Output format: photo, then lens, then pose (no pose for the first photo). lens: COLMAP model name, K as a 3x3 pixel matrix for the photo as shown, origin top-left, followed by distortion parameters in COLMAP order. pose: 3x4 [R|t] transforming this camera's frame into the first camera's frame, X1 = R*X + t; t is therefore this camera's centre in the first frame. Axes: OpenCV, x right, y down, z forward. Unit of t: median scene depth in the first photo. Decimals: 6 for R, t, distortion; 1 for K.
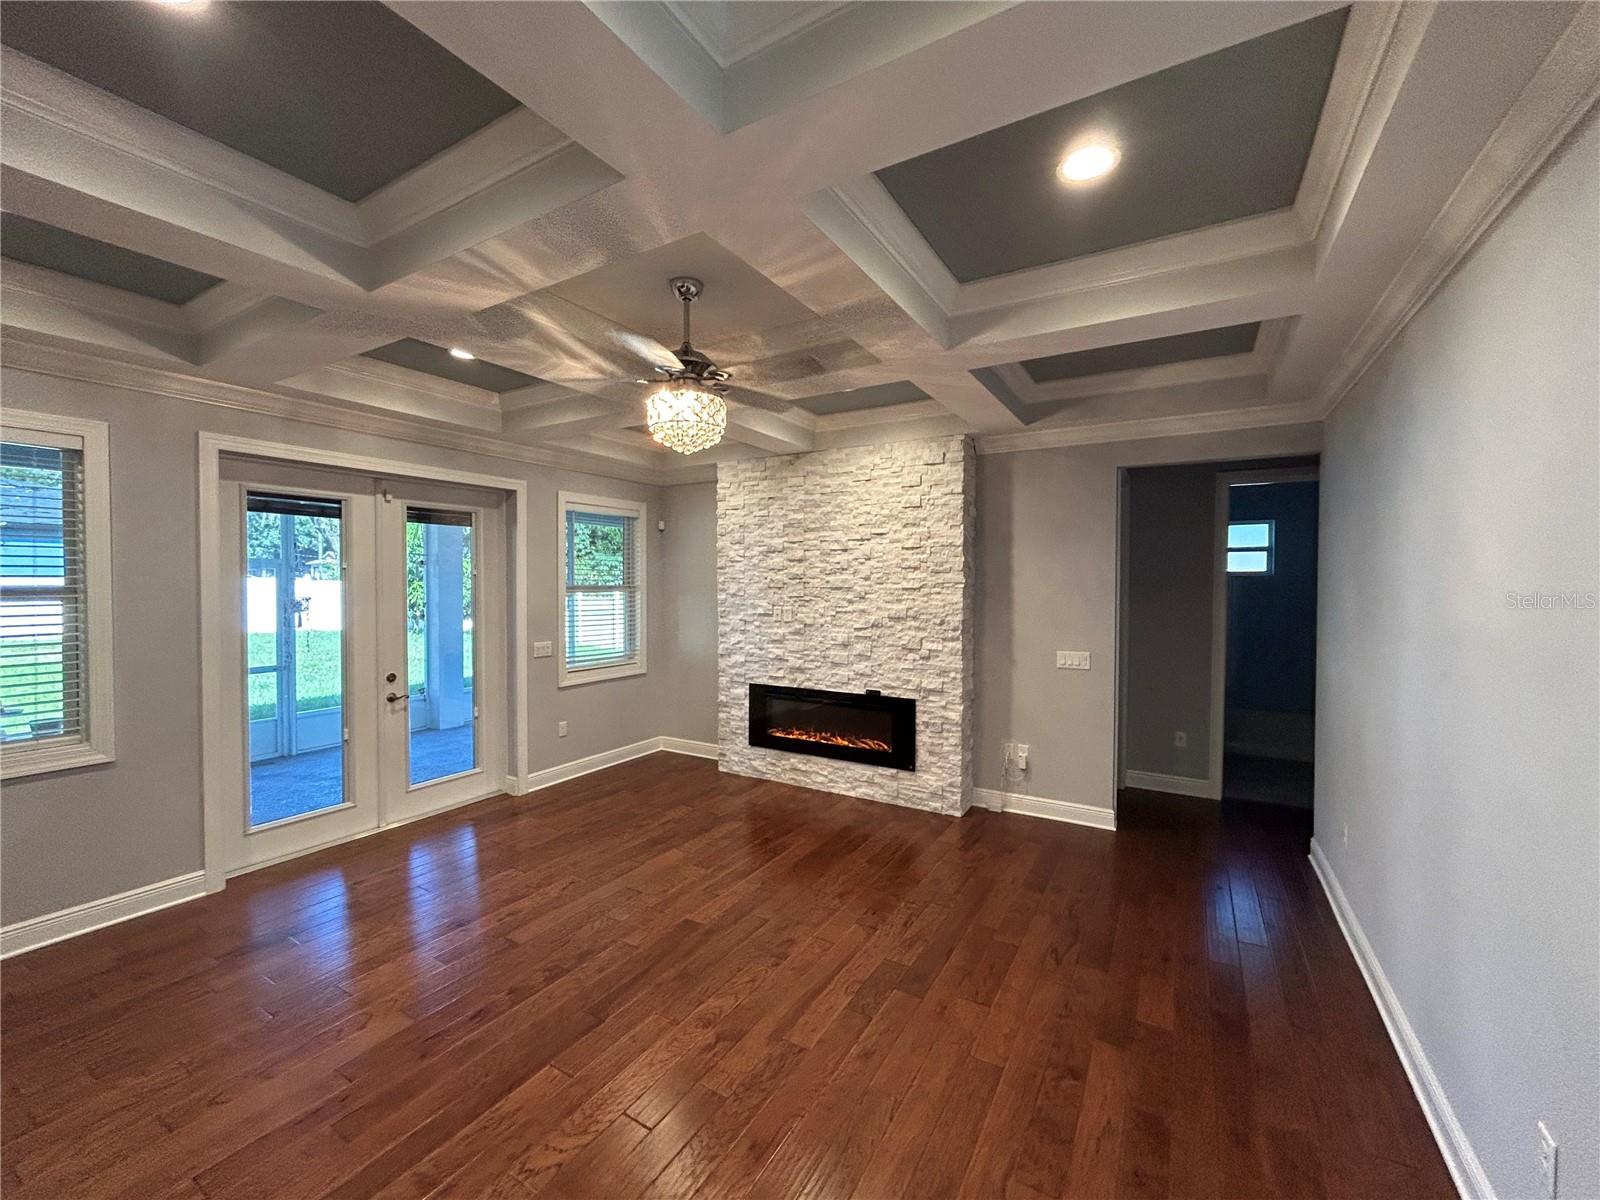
lens RADIAL K [[650.3, 0, 793.7], [0, 650.3, 593.9], [0, 0, 1]] dist [0.001787, -0.000125]
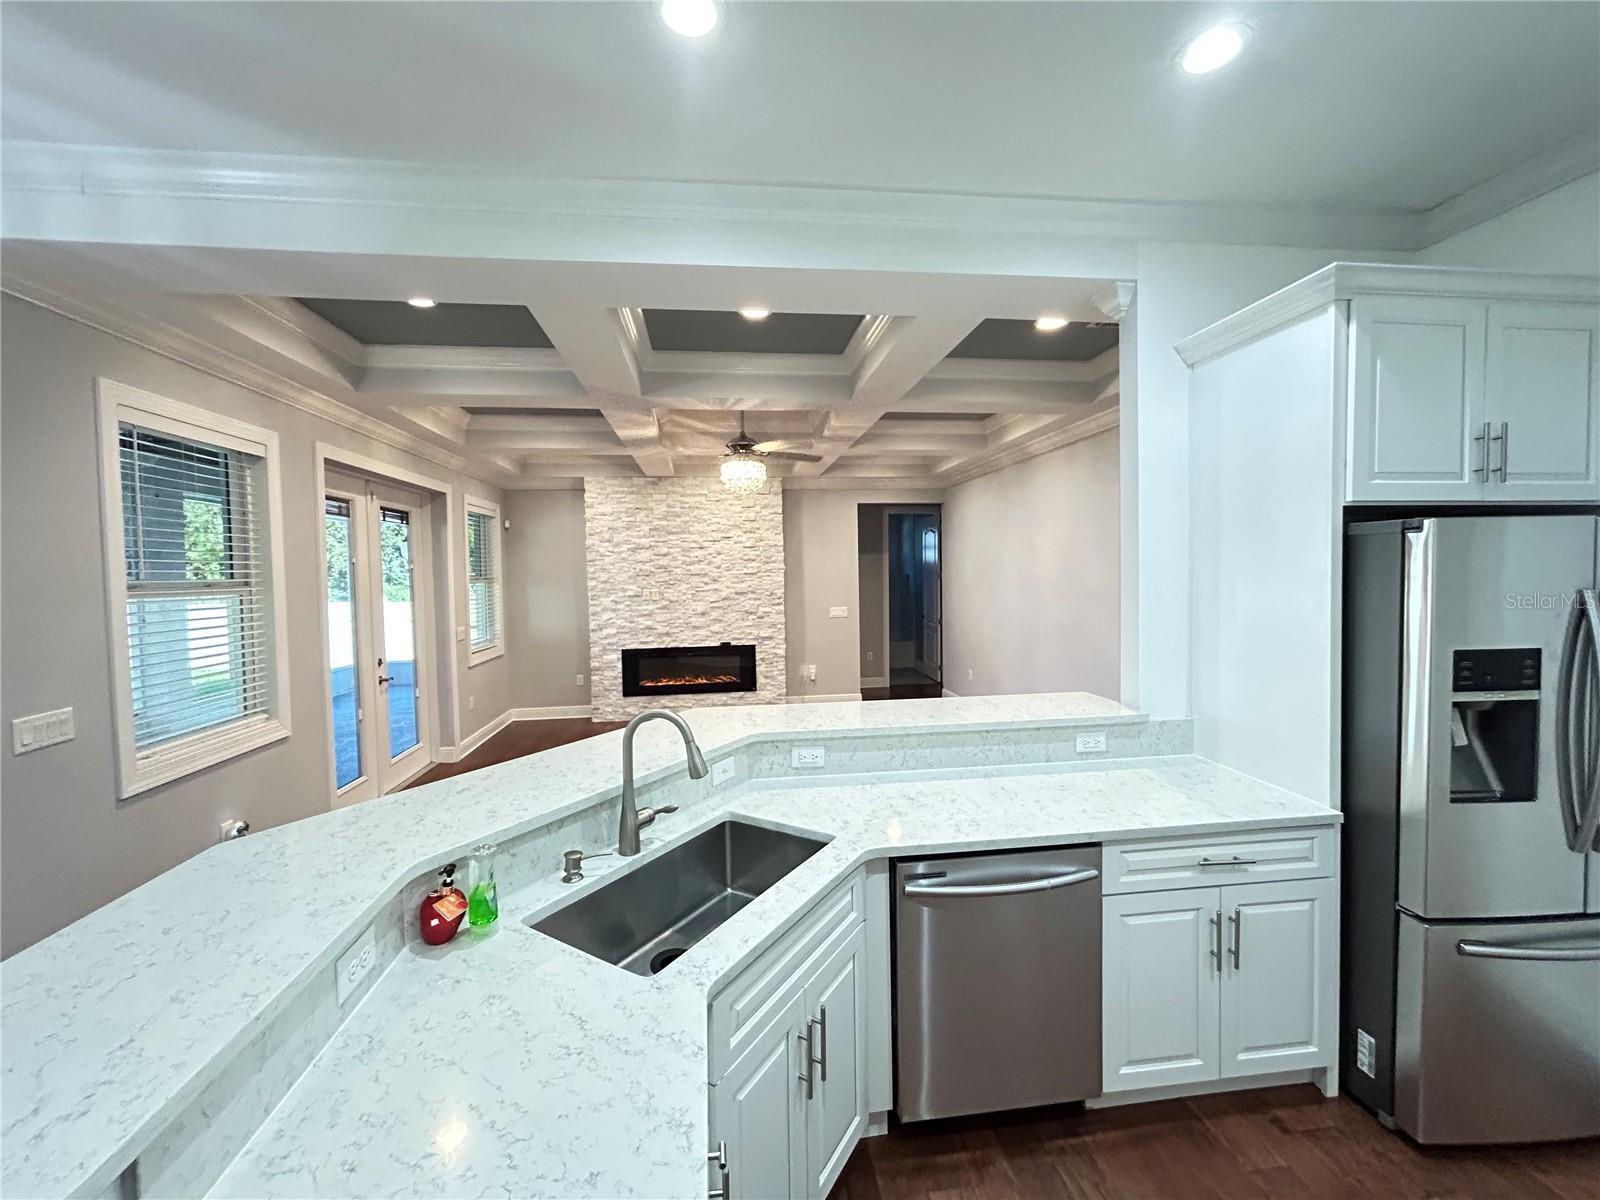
lens RADIAL K [[650.3, 0, 793.7], [0, 650.3, 593.9], [0, 0, 1]] dist [0.001787, -0.000125]
pose [[0.785119, -0.038118, 0.618171, -0.648935], [0.031620, 0.999270, 0.021458, 0.010093], [-0.618537, 0.002700, 0.785751, -0.257697]]
